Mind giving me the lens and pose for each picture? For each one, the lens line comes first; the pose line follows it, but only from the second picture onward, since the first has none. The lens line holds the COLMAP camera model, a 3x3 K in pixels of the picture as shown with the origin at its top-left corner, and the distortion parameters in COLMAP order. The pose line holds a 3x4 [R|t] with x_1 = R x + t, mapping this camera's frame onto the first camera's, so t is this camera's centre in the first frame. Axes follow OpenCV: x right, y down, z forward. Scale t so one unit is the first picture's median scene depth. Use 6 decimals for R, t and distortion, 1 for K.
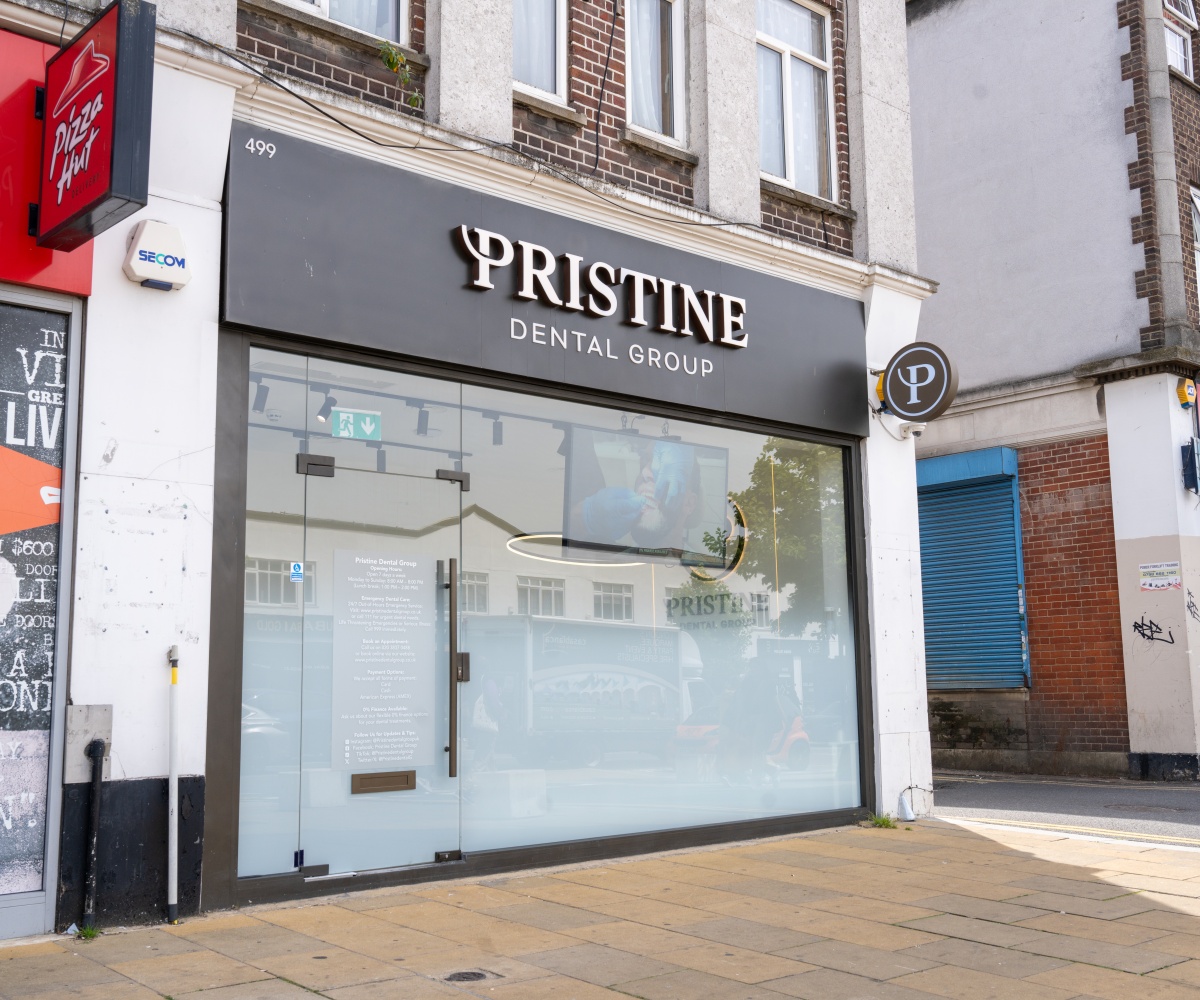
lens RADIAL K [[1297.2, 0, 598.5], [0, 1297.2, 436.5], [0, 0, 1]] dist [0.018132, -0.020712]
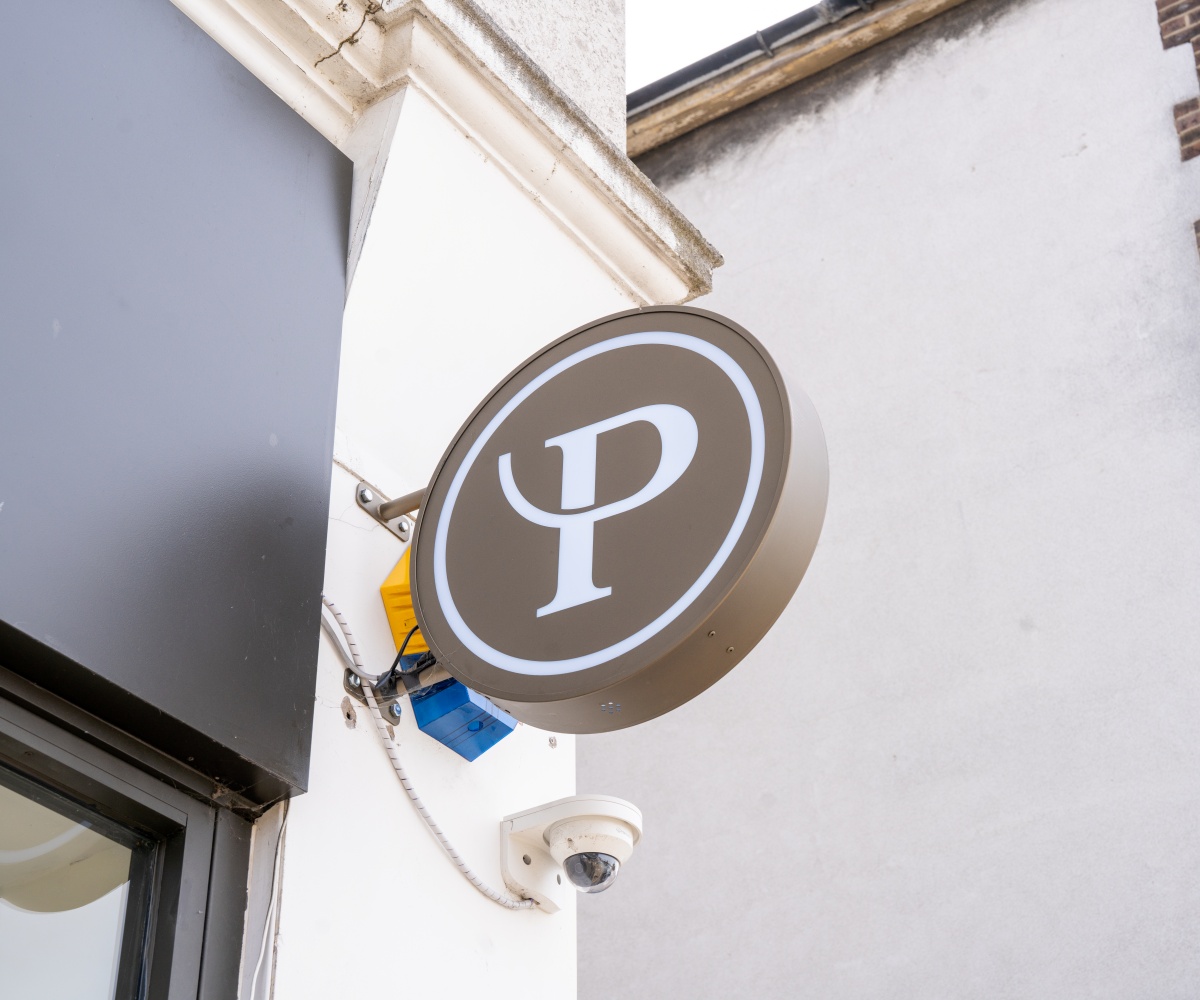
lens RADIAL K [[2304.6, 0, 600.0], [0, 2304.6, 500.0], [0, 0, 1]] dist [0.195085, -0.213777]
pose [[0.972764, 0.134829, 0.188549, 0.218403], [-0.043969, 0.905987, -0.421015, 0.106460], [-0.227588, 0.401258, 0.887240, 0.844465]]
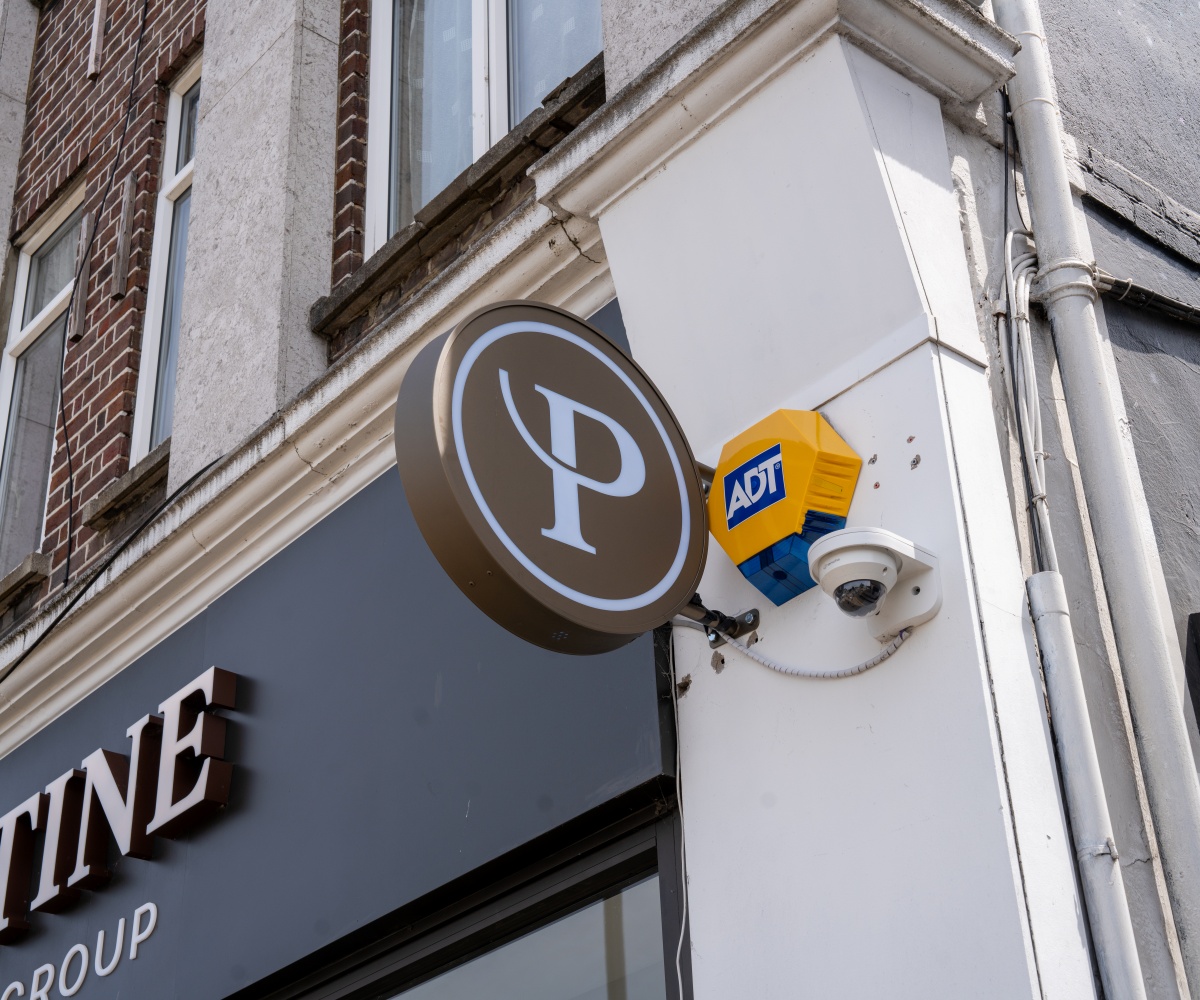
lens RADIAL K [[1955.5, 0, 663.9], [0, 1955.5, 456.3], [0, 0, 1]] dist [0.147485, -0.015820]
pose [[-0.002859, -0.540904, -0.841080, 0.620700], [0.221793, 0.819792, -0.527967, 0.159232], [0.975089, -0.188055, 0.117625, 1.149272]]
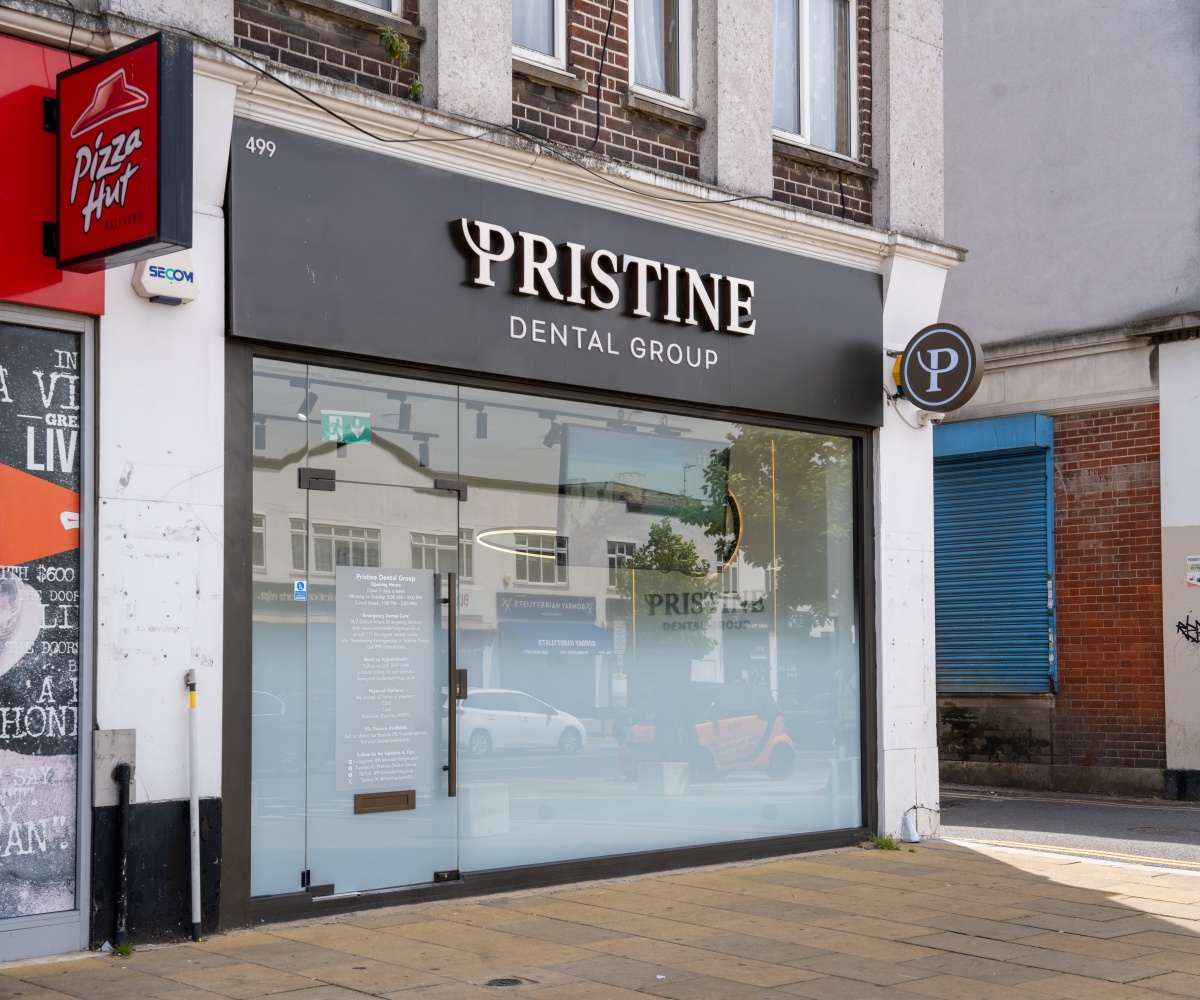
lens RADIAL K [[1738.7, 0, 600.0], [0, 1738.7, 500.0], [0, 0, 1]] dist [0.135346, -0.037693]
pose [[0.998642, 0.011082, 0.050913, -0.059776], [-0.015845, 0.995434, 0.094124, -0.071668], [-0.049637, -0.094803, 0.994258, -0.244623]]
